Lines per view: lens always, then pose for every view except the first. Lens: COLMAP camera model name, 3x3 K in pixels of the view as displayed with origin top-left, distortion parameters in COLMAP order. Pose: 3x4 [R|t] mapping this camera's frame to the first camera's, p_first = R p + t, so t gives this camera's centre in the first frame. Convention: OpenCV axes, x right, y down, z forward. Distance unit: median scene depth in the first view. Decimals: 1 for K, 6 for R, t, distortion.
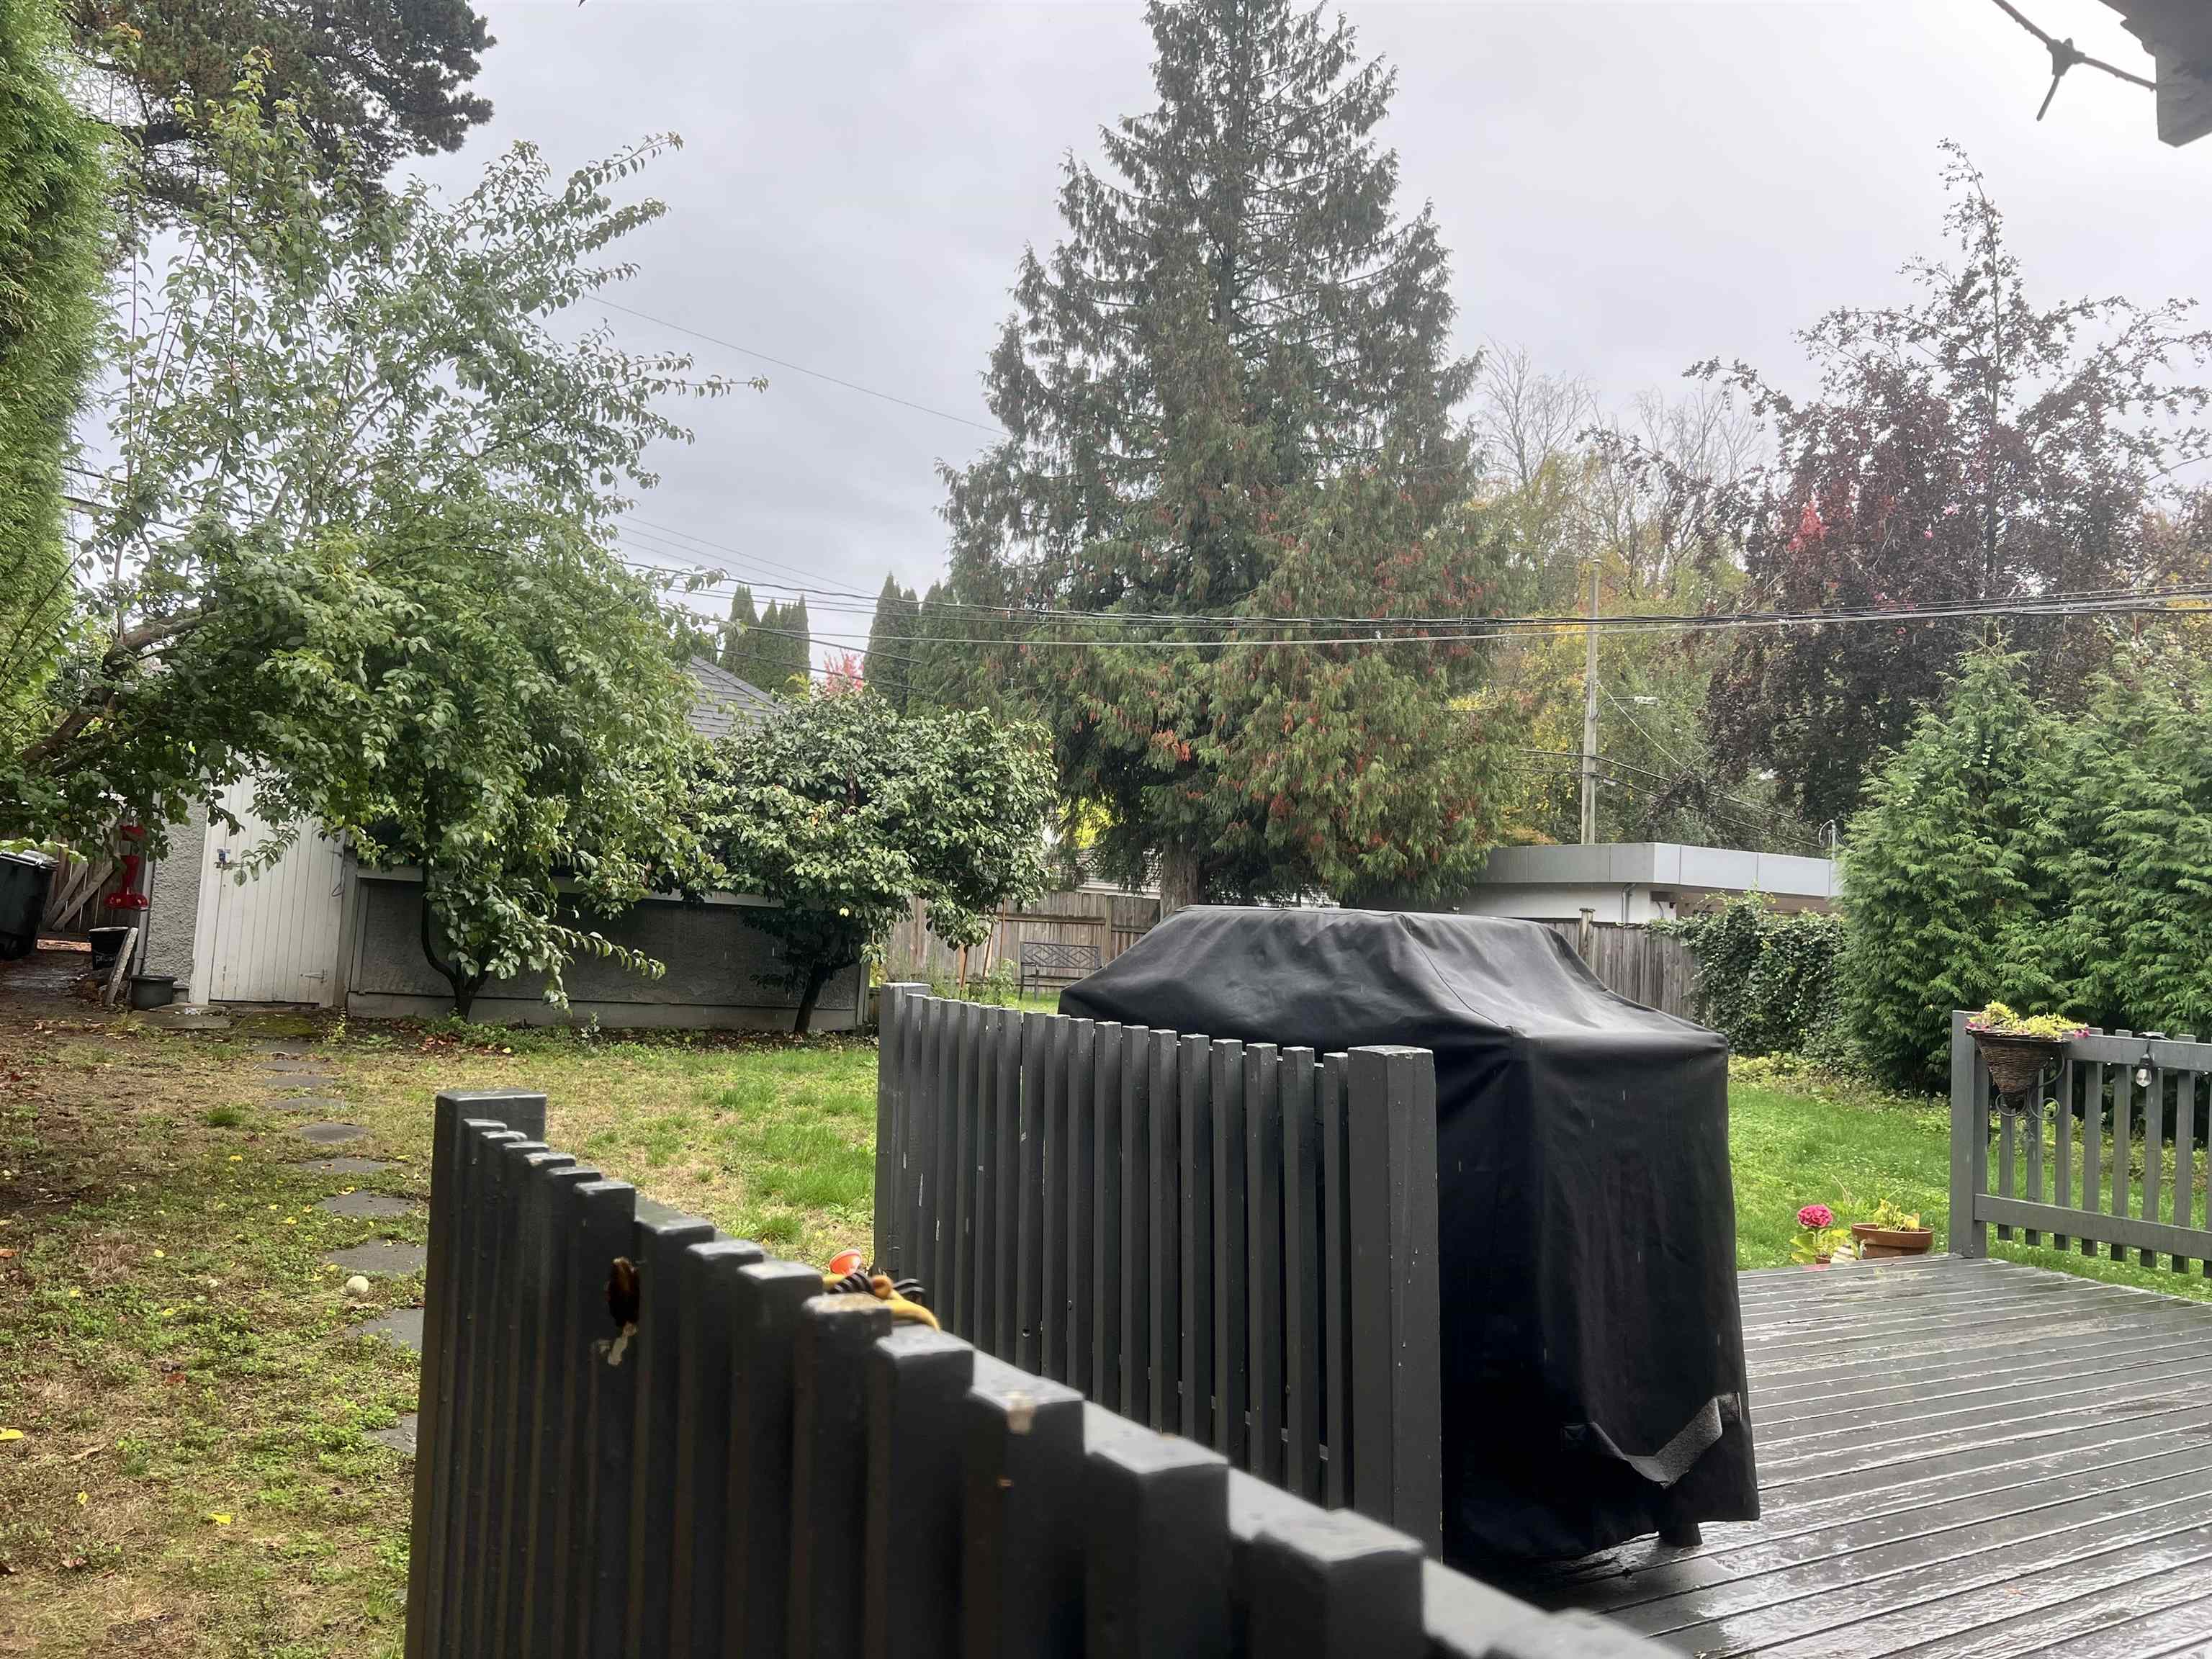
lens RADIAL K [[1698.6, 0, 1106.0], [0, 1698.6, 829.5], [0, 0, 1]] dist [0.124203, -0.185294]
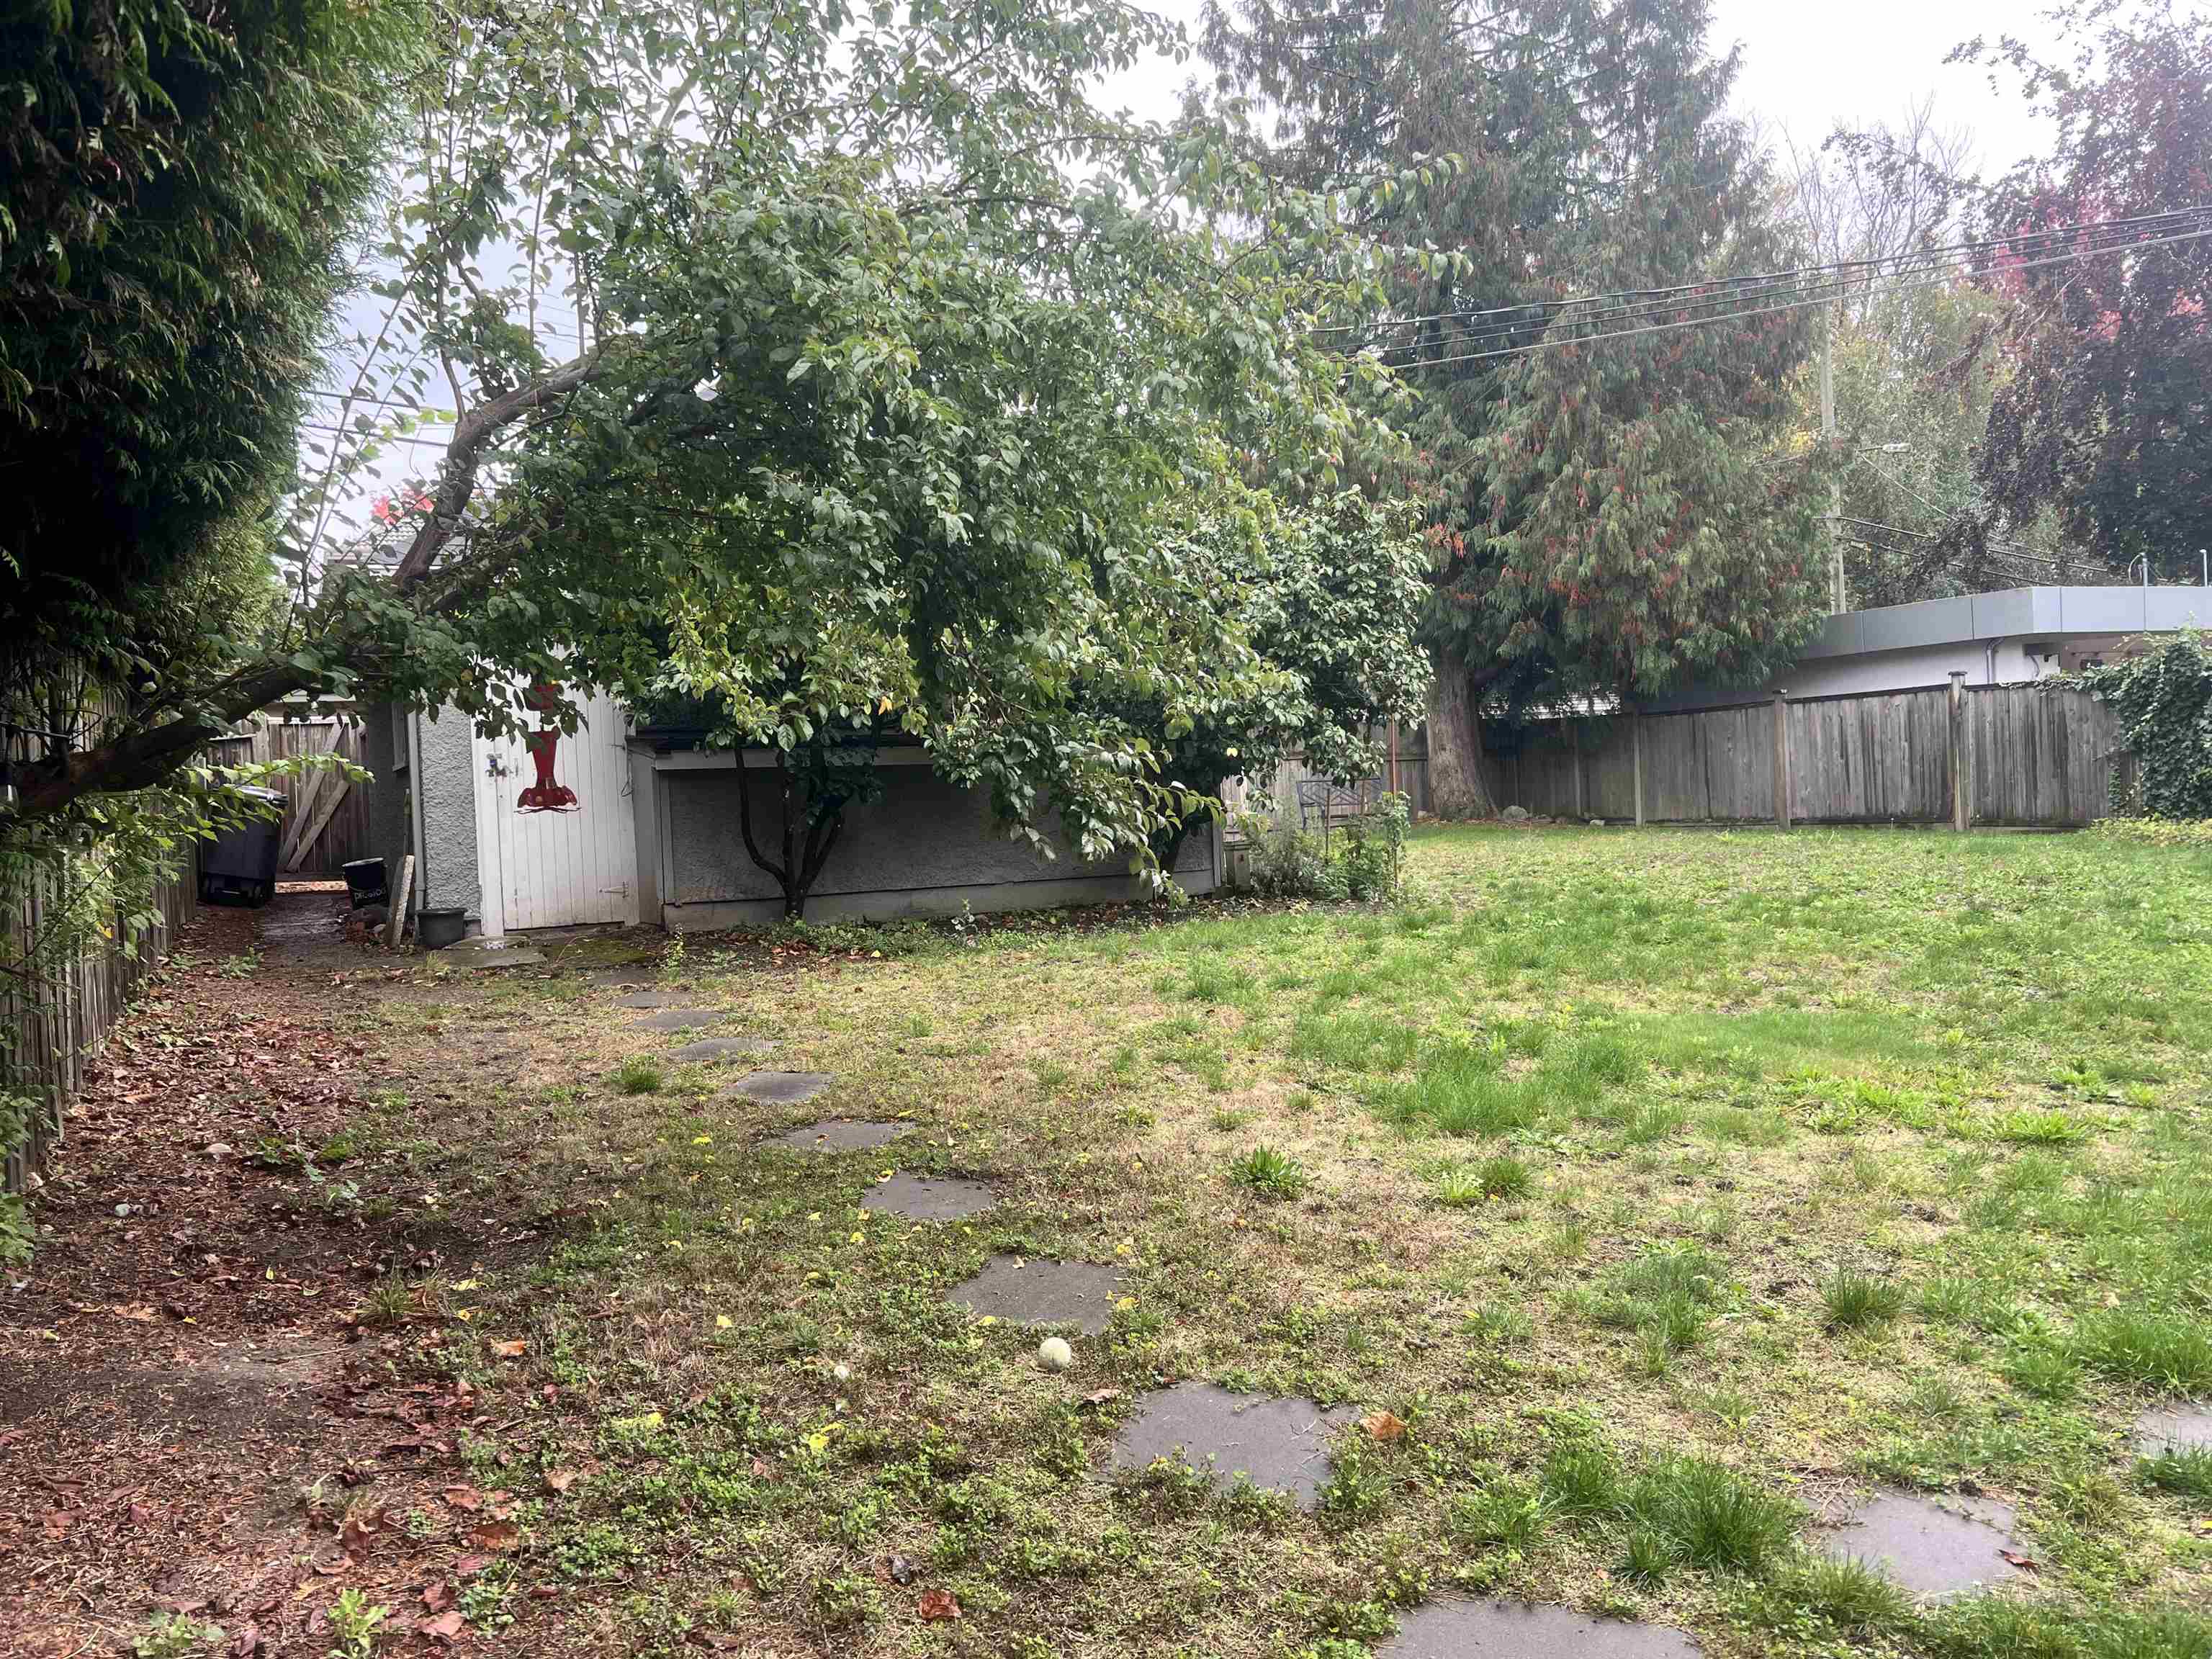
lens RADIAL K [[1704.5, 0, 1106.0], [0, 1704.5, 829.5], [0, 0, 1]] dist [0.049663, -0.057329]
pose [[0.992024, -0.102315, -0.073616, -0.109726], [0.108369, 0.990591, 0.083578, 0.007204], [0.064372, -0.090889, 0.993778, 0.126009]]
